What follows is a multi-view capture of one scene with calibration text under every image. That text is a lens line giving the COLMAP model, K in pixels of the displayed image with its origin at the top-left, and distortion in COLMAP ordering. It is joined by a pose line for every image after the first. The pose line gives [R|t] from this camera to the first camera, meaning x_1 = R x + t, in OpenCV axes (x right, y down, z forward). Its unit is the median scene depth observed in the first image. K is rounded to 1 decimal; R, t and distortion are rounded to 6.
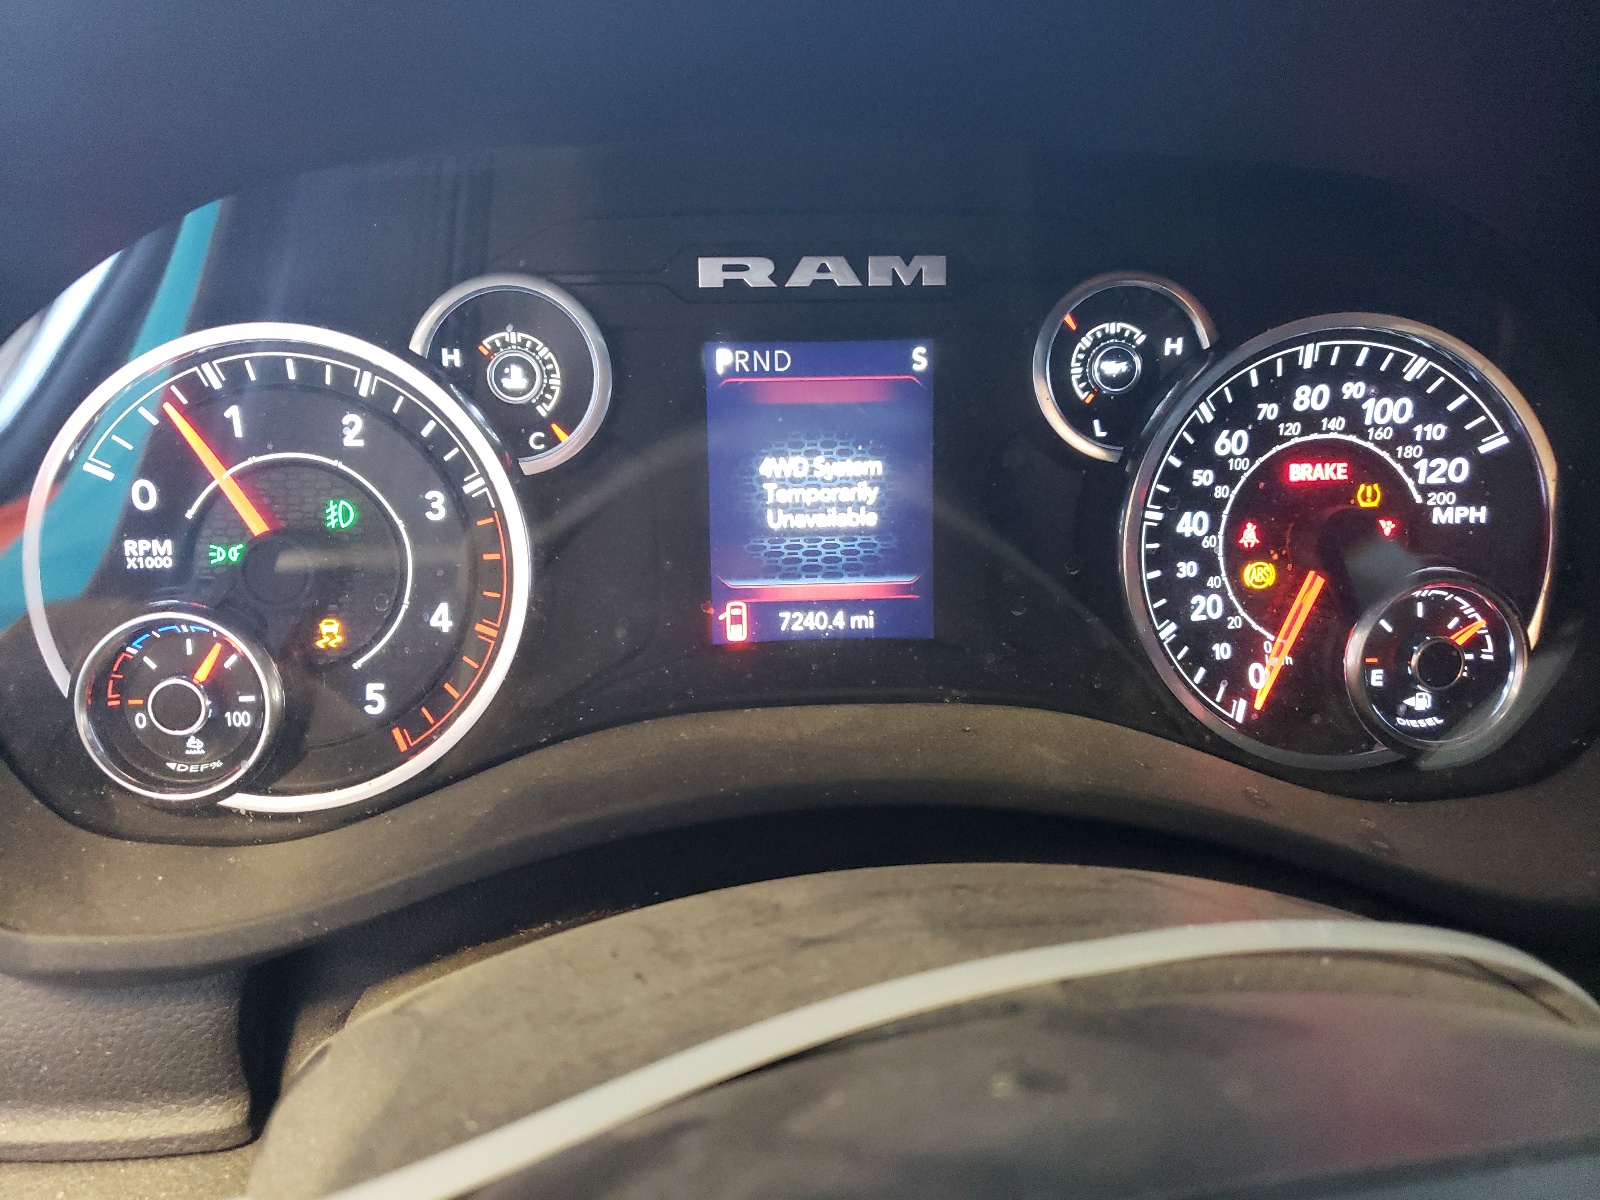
lens RADIAL K [[1208.5, 0, 799.9], [0, 1208.5, 597.9], [0, 0, 1]] dist [0.006050, 0.001833]
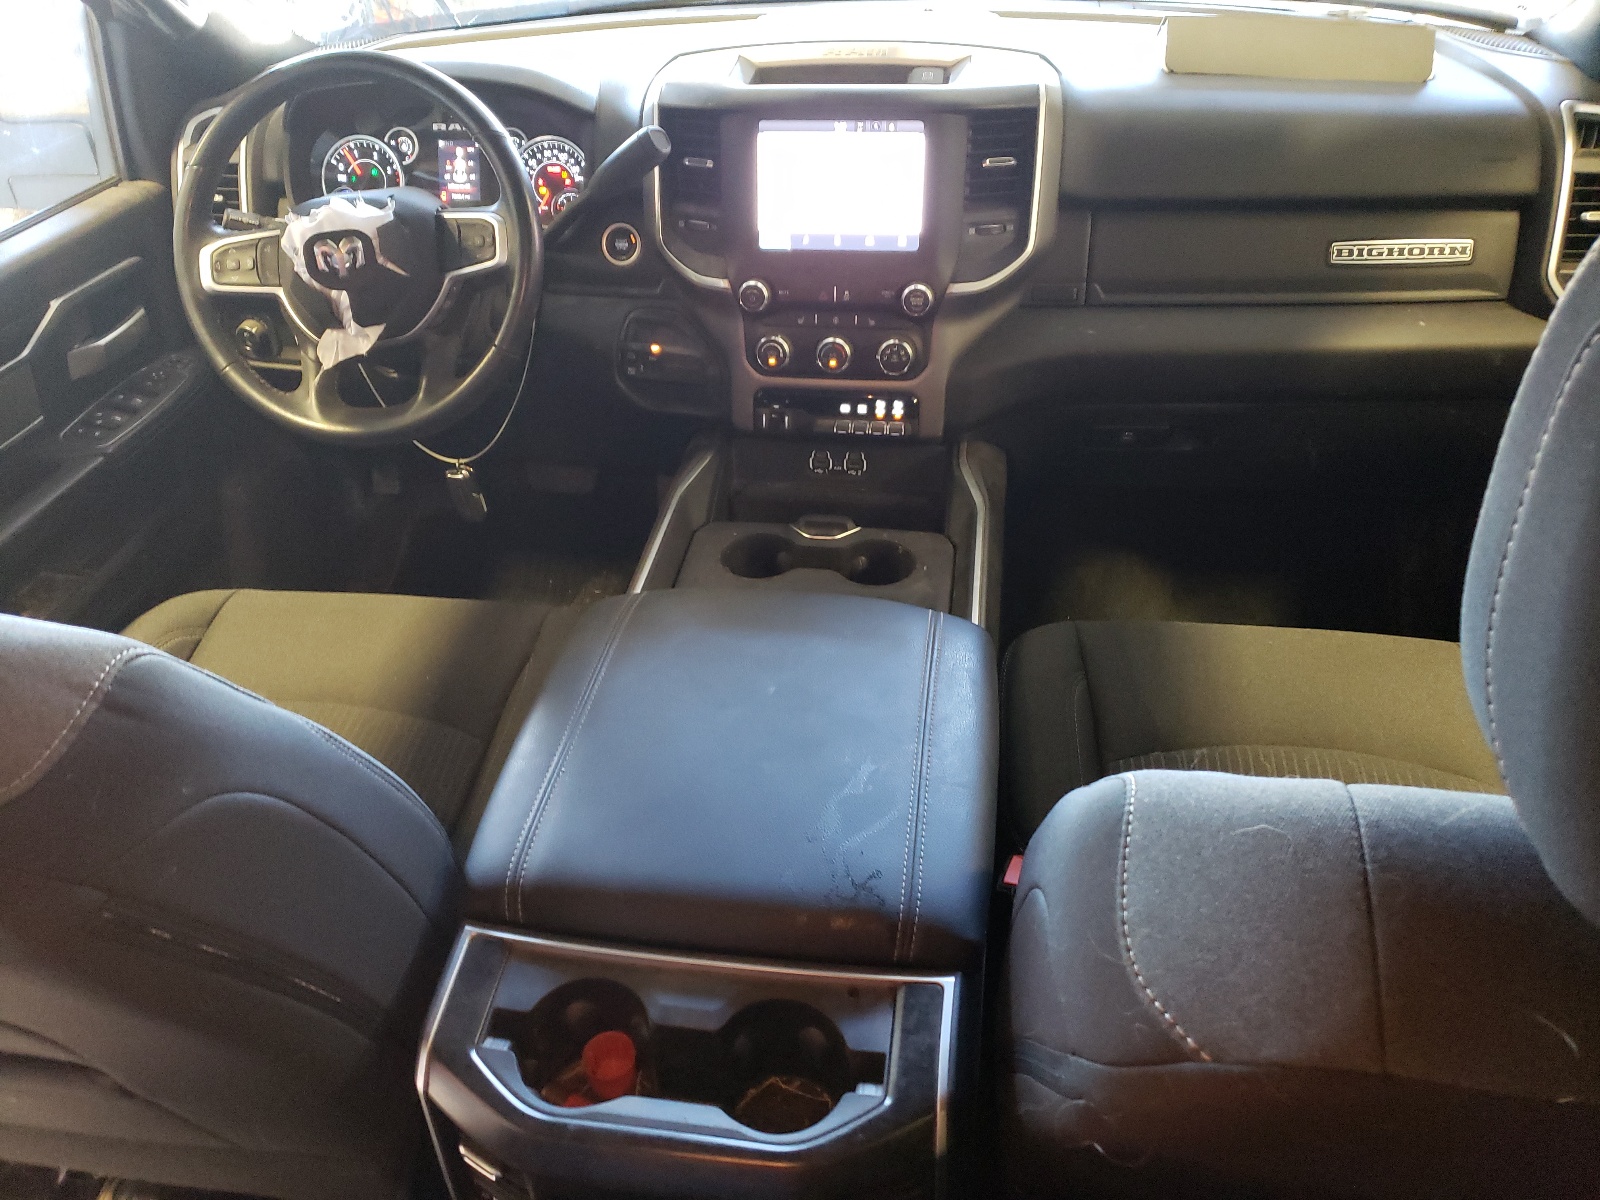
lens RADIAL K [[1208.5, 0, 800.8], [0, 1208.5, 601.4], [0, 0, 1]] dist [0.006050, 0.001833]
pose [[0.973531, 0.092168, -0.209147, 2.800349], [-0.060973, 0.986653, 0.150990, 0.894569], [0.220272, -0.134241, 0.966157, -4.091529]]
